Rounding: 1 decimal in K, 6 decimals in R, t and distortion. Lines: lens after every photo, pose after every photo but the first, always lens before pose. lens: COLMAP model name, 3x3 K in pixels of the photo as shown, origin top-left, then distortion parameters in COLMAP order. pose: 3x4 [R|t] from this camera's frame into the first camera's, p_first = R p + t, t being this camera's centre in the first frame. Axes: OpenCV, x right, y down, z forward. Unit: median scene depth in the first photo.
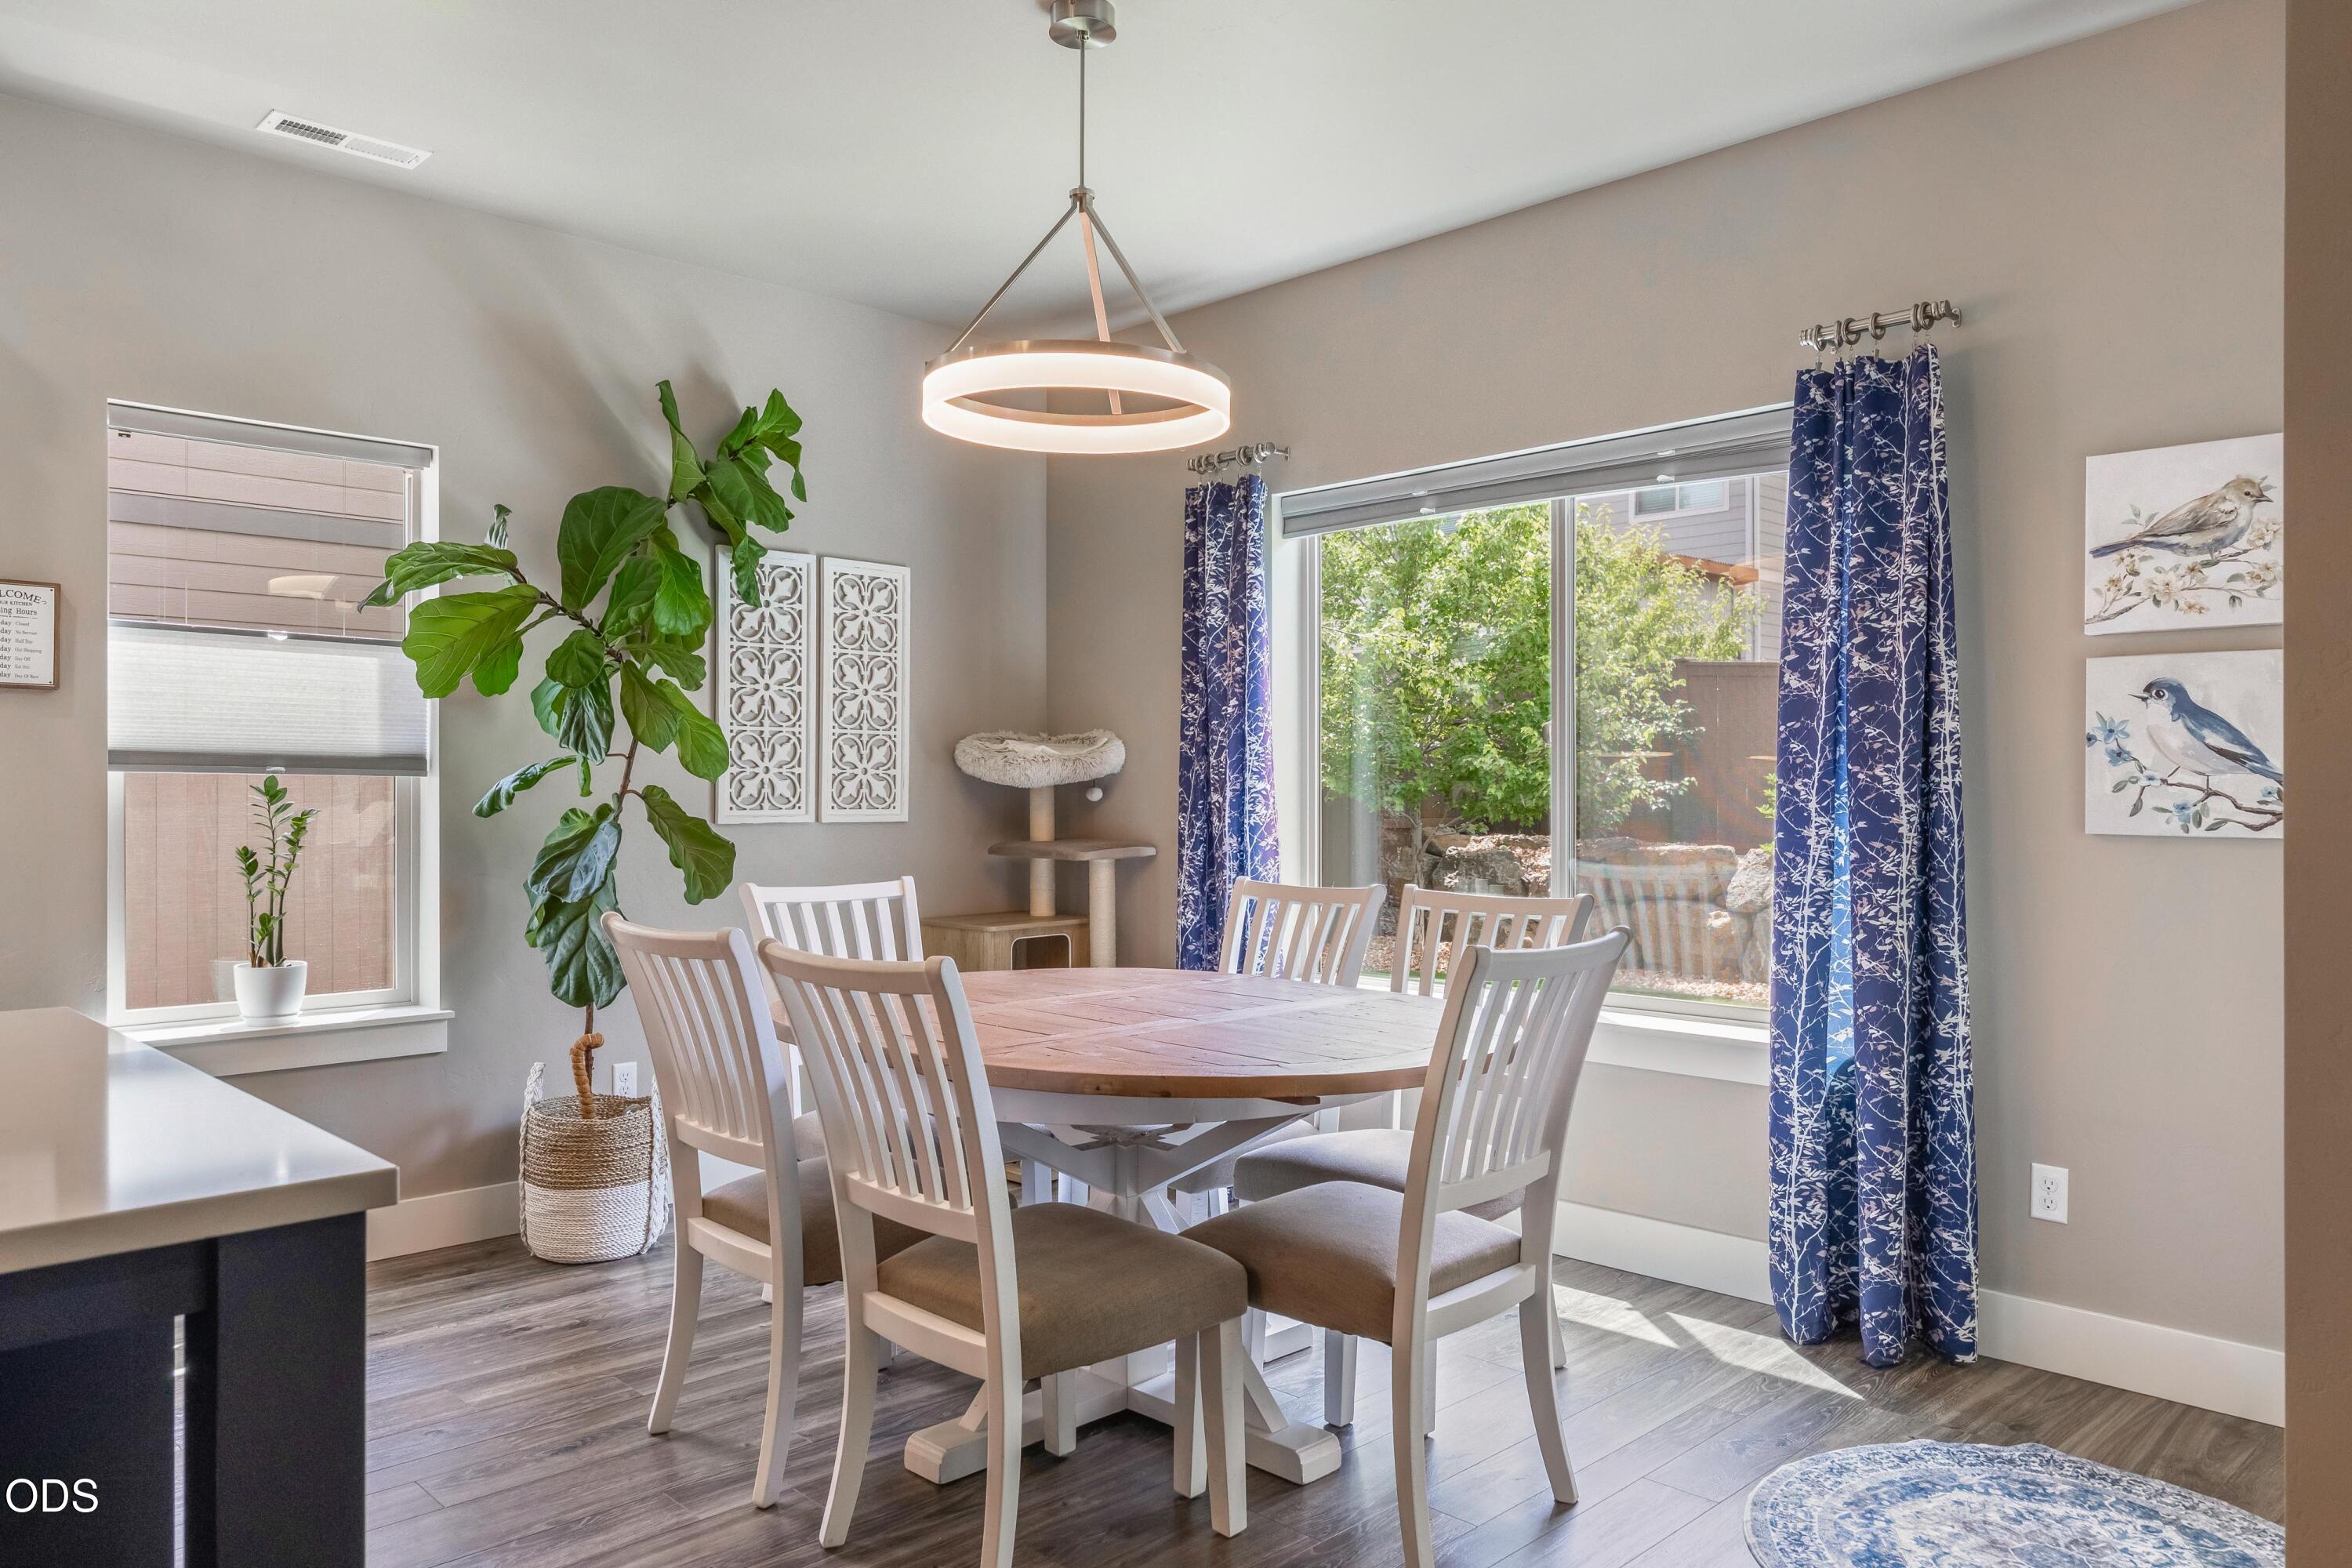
lens RADIAL K [[1627.0, 0, 1165.3], [0, 1627.0, 785.3], [0, 0, 1]] dist [0.016623, 0.003683]
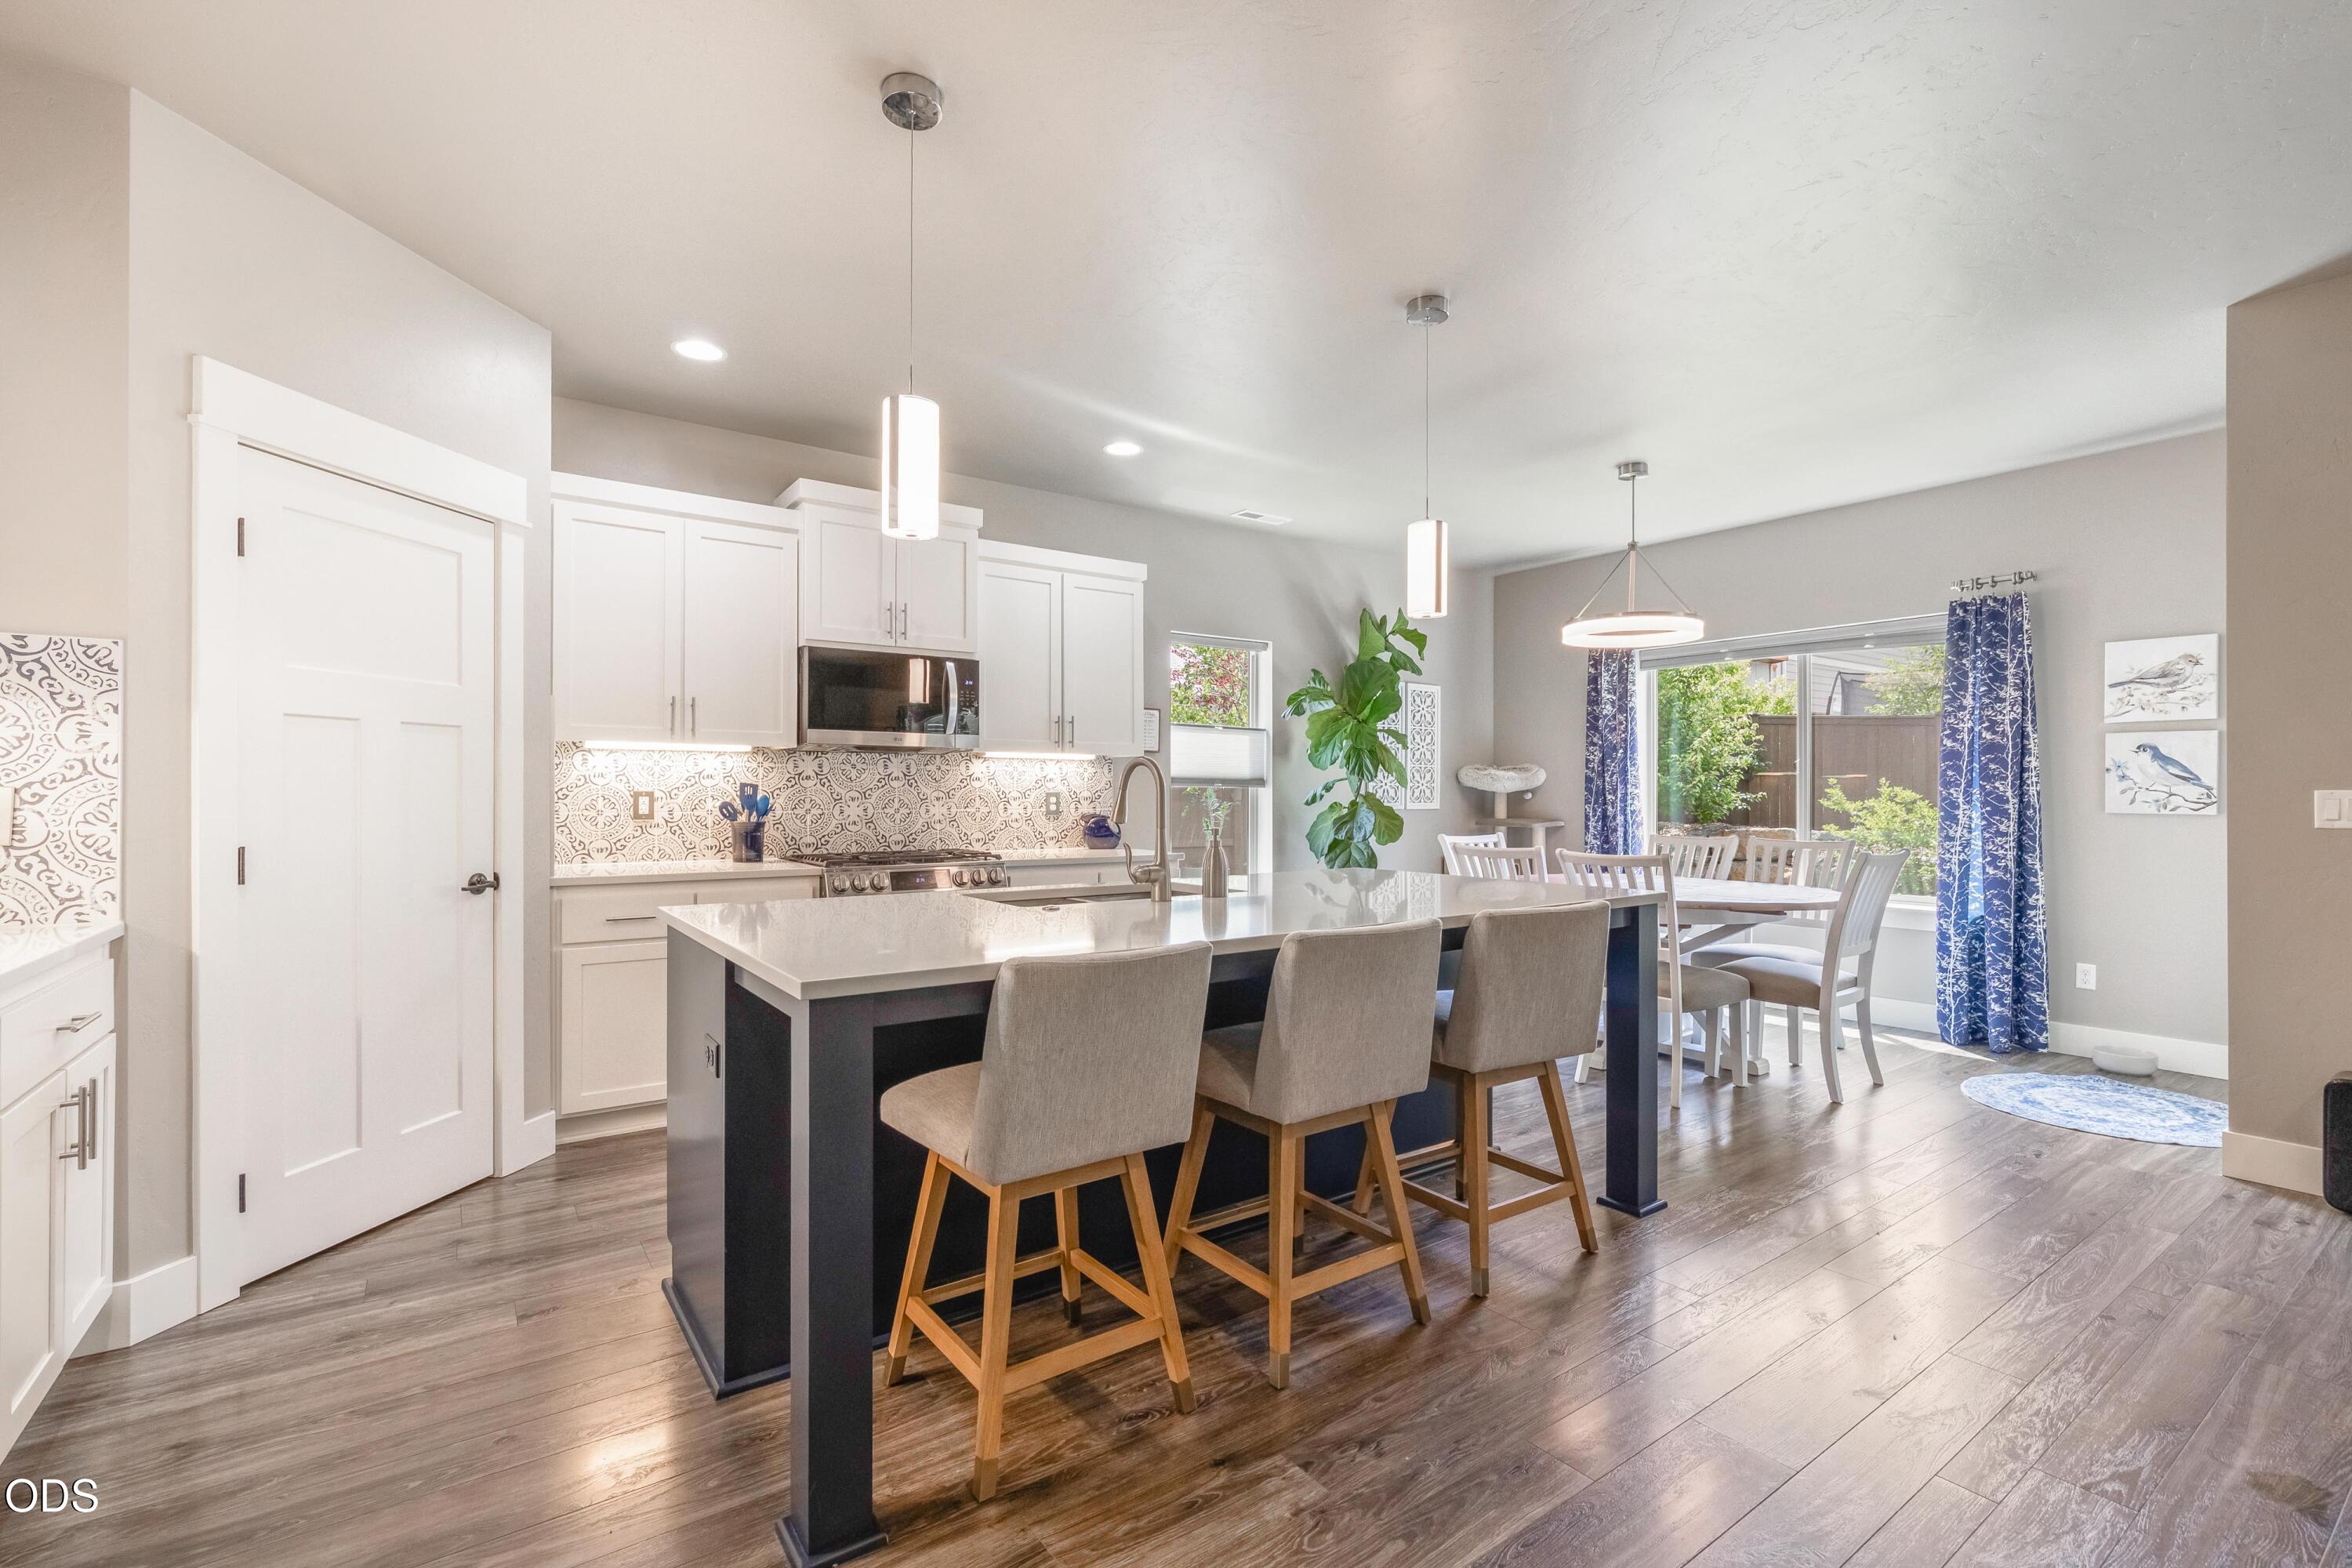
lens RADIAL K [[1054.6, 0, 1186.7], [0, 1054.6, 788.6], [0, 0, 1]] dist [0.019698, -0.000024]
pose [[0.990466, -0.000512, -0.137755, -0.422222], [0.000007, 0.999993, -0.003669, 0.002018], [0.137756, 0.003633, 0.990460, -0.544267]]
